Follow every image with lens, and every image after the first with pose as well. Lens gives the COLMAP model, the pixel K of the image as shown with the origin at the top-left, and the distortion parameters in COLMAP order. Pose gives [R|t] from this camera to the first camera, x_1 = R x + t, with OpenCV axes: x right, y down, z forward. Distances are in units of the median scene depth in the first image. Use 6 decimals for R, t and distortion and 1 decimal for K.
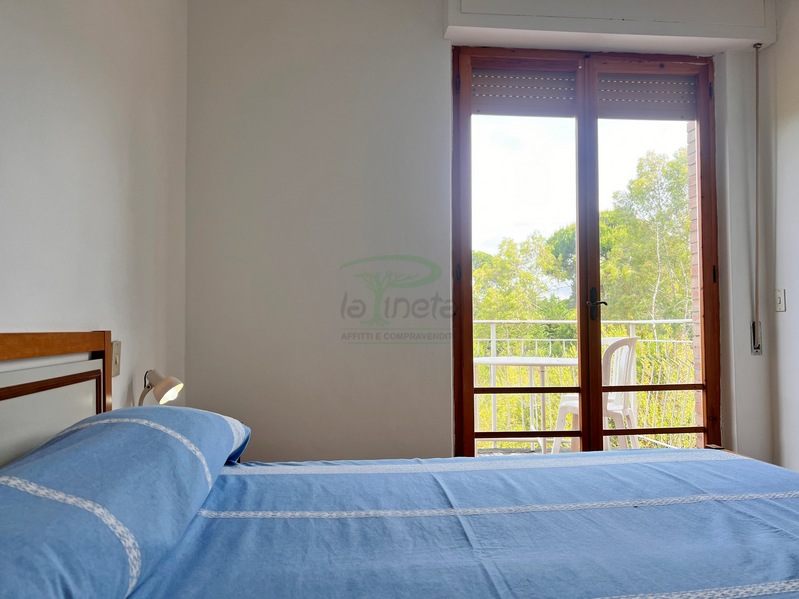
lens RADIAL K [[600.7, 0, 384.6], [0, 600.7, 301.8], [0, 0, 1]] dist [0.069577, -0.079705]
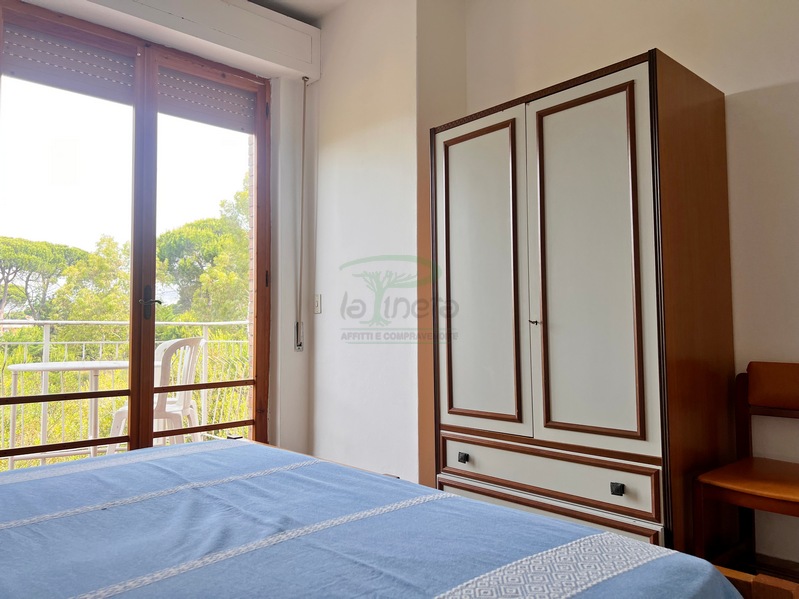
lens RADIAL K [[600.7, 0, 396.5], [0, 600.7, 303.6], [0, 0, 1]] dist [0.069577, -0.079705]
pose [[0.807497, 0.026404, 0.589280, 0.094418], [-0.022228, 0.999650, -0.014332, 0.009982], [-0.589453, -0.001525, 0.807801, -0.011749]]
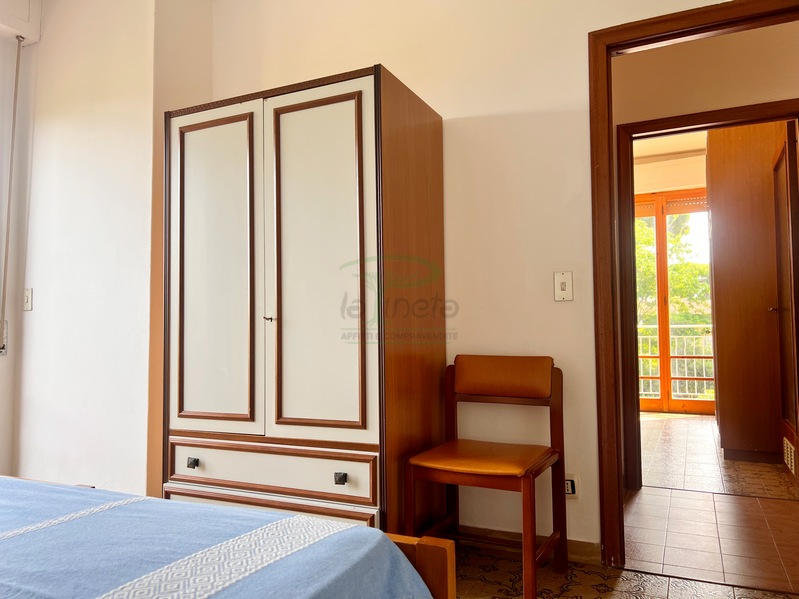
lens RADIAL K [[600.7, 0, 398.9], [0, 600.7, 302.3], [0, 0, 1]] dist [0.069577, -0.079705]
pose [[0.528835, 0.048547, 0.847335, 0.125241], [-0.031314, 0.998799, -0.037681, 0.020289], [-0.848147, -0.006607, 0.529720, -0.035579]]
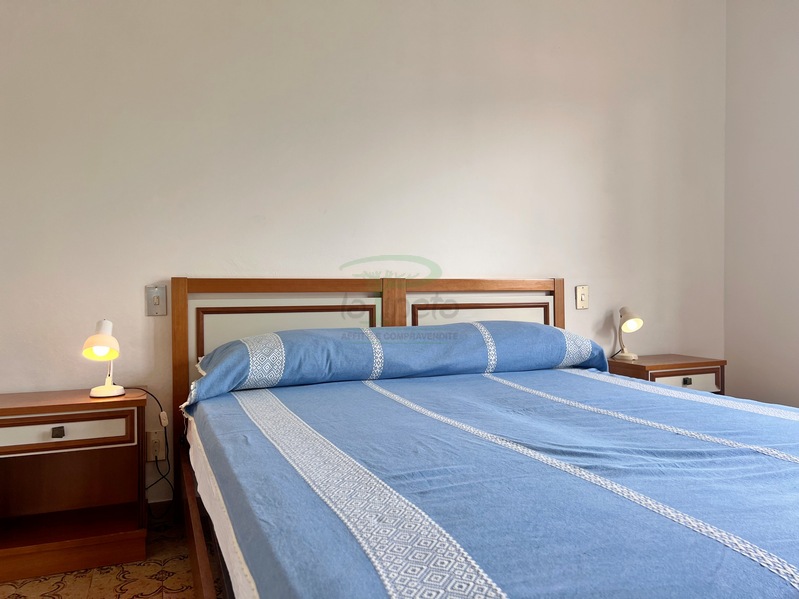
lens RADIAL K [[600.7, 0, 396.2], [0, 600.7, 299.6], [0, 0, 1]] dist [0.069577, -0.079705]
pose [[0.271158, 0.020470, -0.962317, 0.539988], [0.044349, 0.998446, 0.033735, 0.018470], [0.961513, -0.051826, 0.269829, 0.100146]]
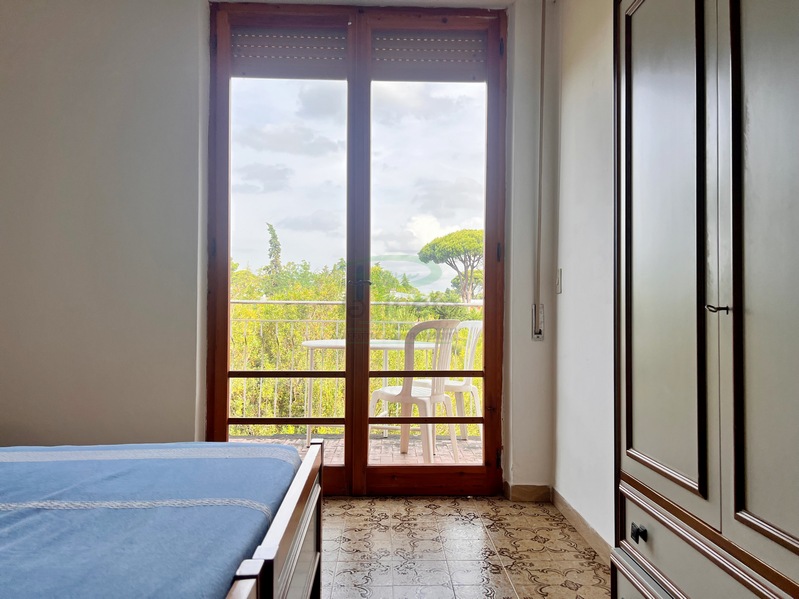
lens RADIAL K [[600.7, 0, 398.0], [0, 600.7, 301.0], [0, 0, 1]] dist [0.069577, -0.079705]
pose [[0.996992, 0.012145, -0.076544, 0.466691], [-0.010147, 0.999599, 0.026438, 0.006000], [0.076835, -0.025582, 0.996716, 0.085665]]
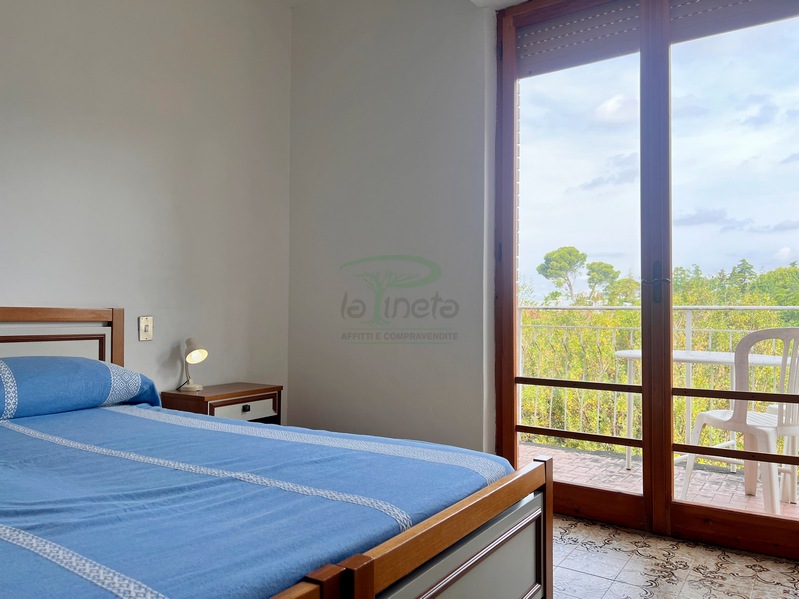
lens RADIAL K [[600.7, 0, 397.9], [0, 600.7, 296.1], [0, 0, 1]] dist [0.069577, -0.079705]
pose [[0.770269, -0.009570, -0.637647, 0.579802], [0.013631, 0.999906, 0.001460, 0.014944], [0.637573, -0.009816, 0.770327, 0.173846]]
